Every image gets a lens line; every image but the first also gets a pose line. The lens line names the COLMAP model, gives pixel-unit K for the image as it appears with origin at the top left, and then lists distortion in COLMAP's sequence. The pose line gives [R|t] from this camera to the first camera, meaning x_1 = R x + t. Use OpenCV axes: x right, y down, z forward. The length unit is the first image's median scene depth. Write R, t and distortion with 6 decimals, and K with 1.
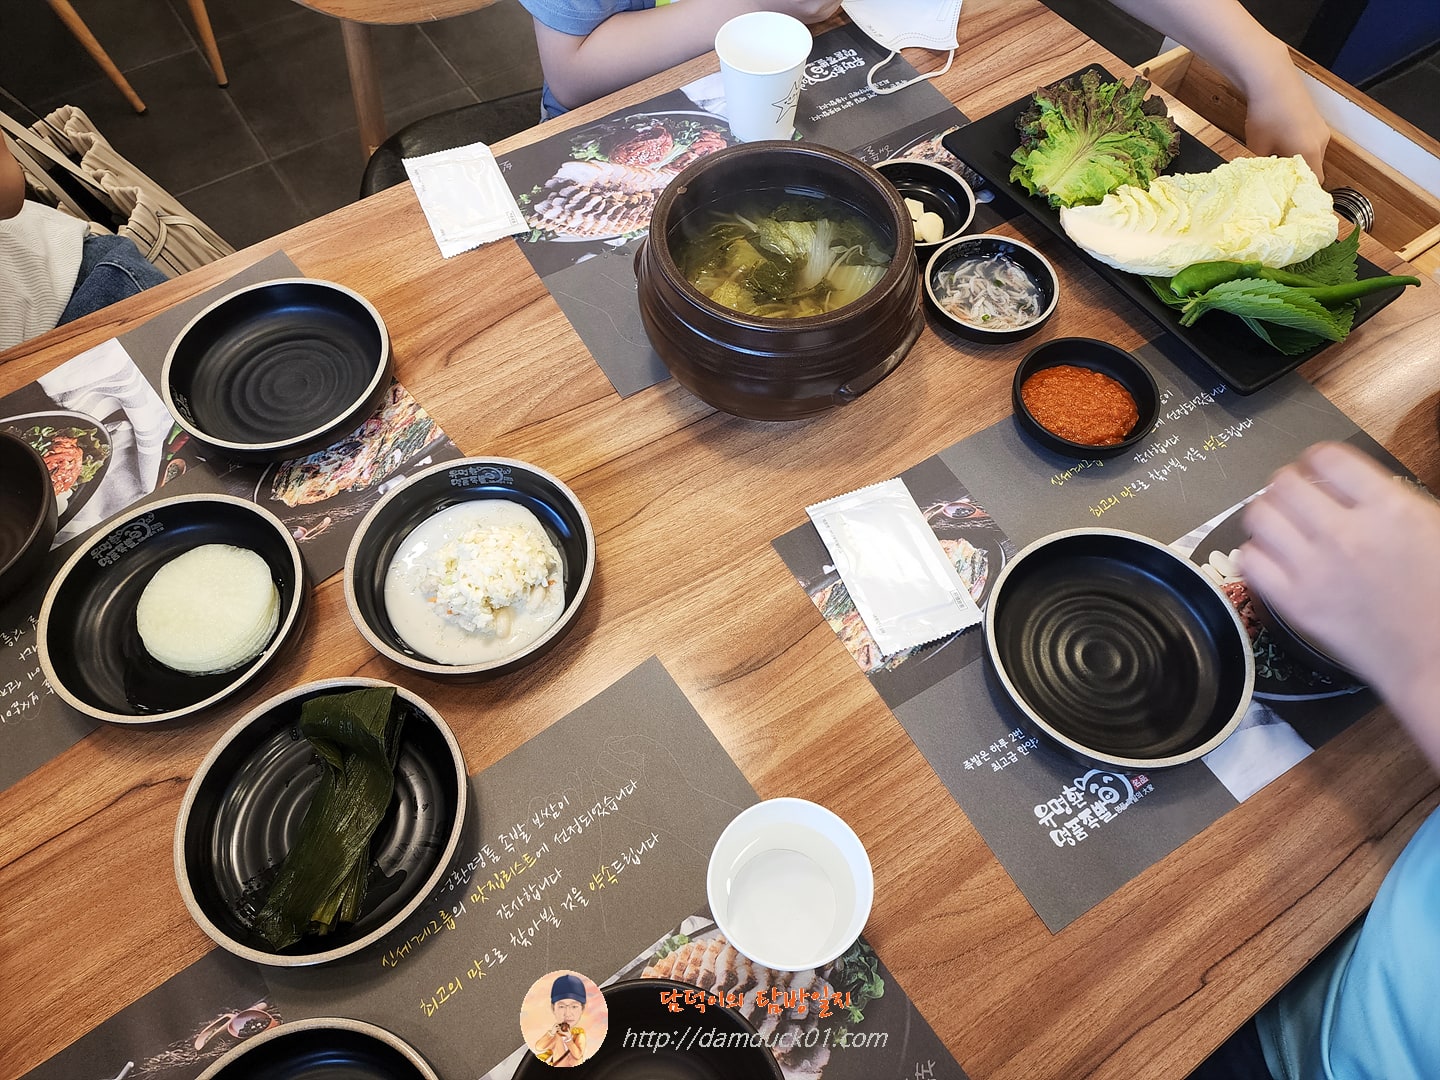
lens RADIAL K [[966.4, 0, 720.0], [0, 966.4, 540.0], [0, 0, 1]] dist [0.007072, -0.052385]
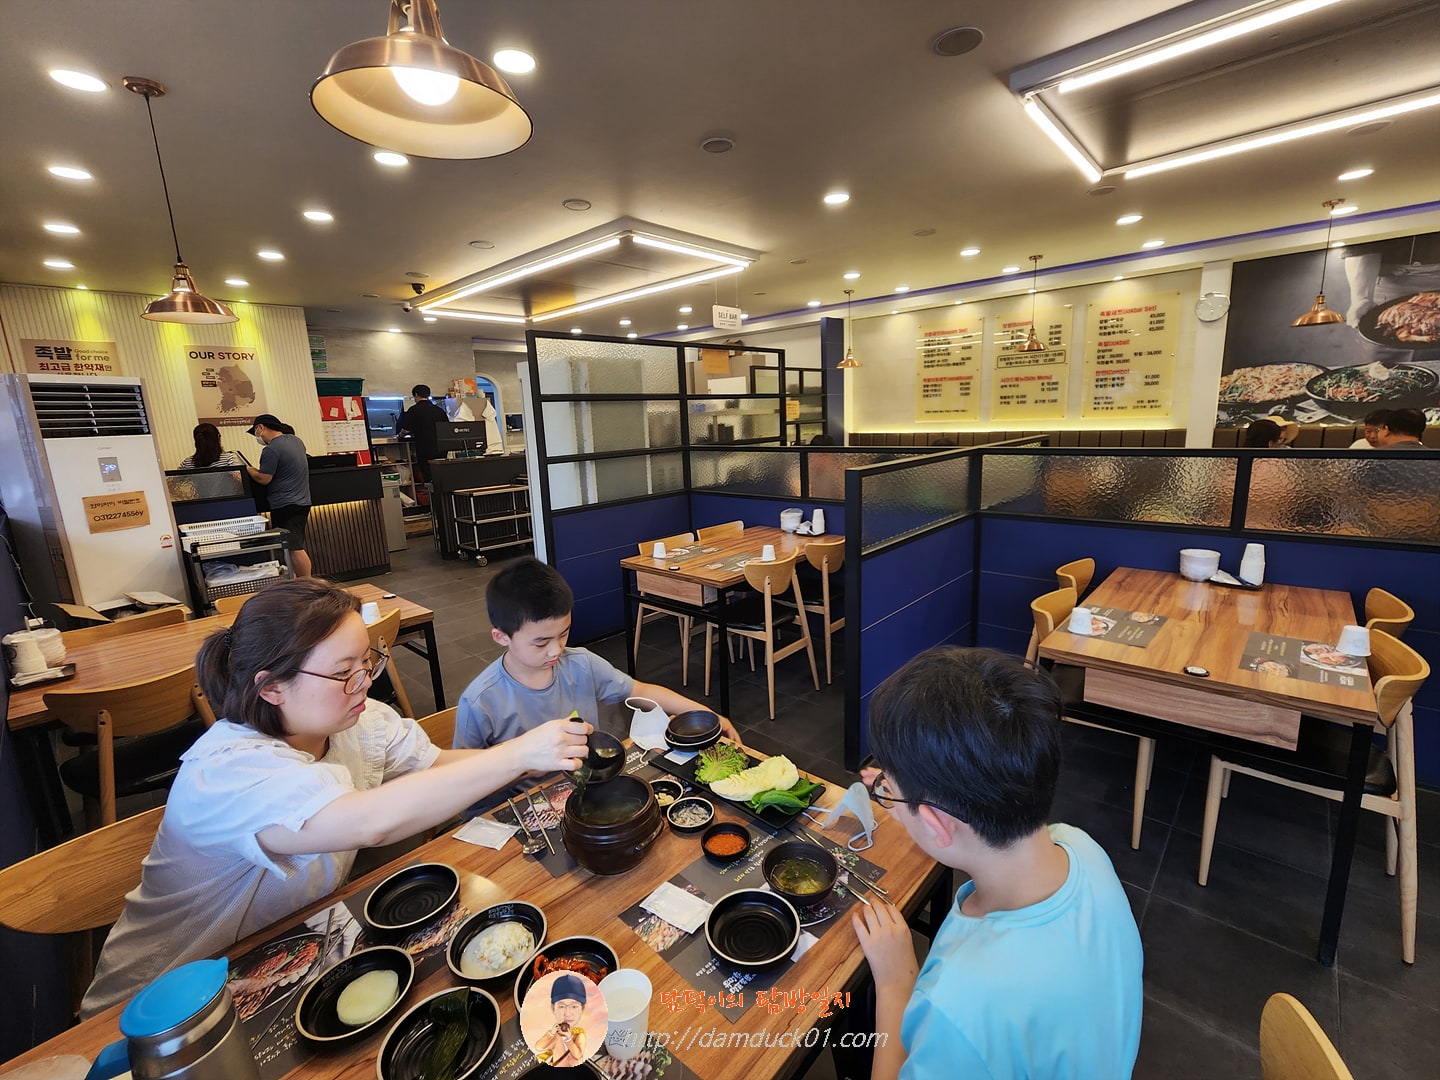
lens RADIAL K [[620.2, 0, 720.0], [0, 620.2, 540.0], [0, 0, 1]] dist [-0.000001, -0.000037]
pose [[0.974239, -0.062451, 0.216700, 0.021277], [0.205966, 0.637759, -0.742187, 0.597293], [-0.091852, 0.767700, 0.634192, -0.777376]]
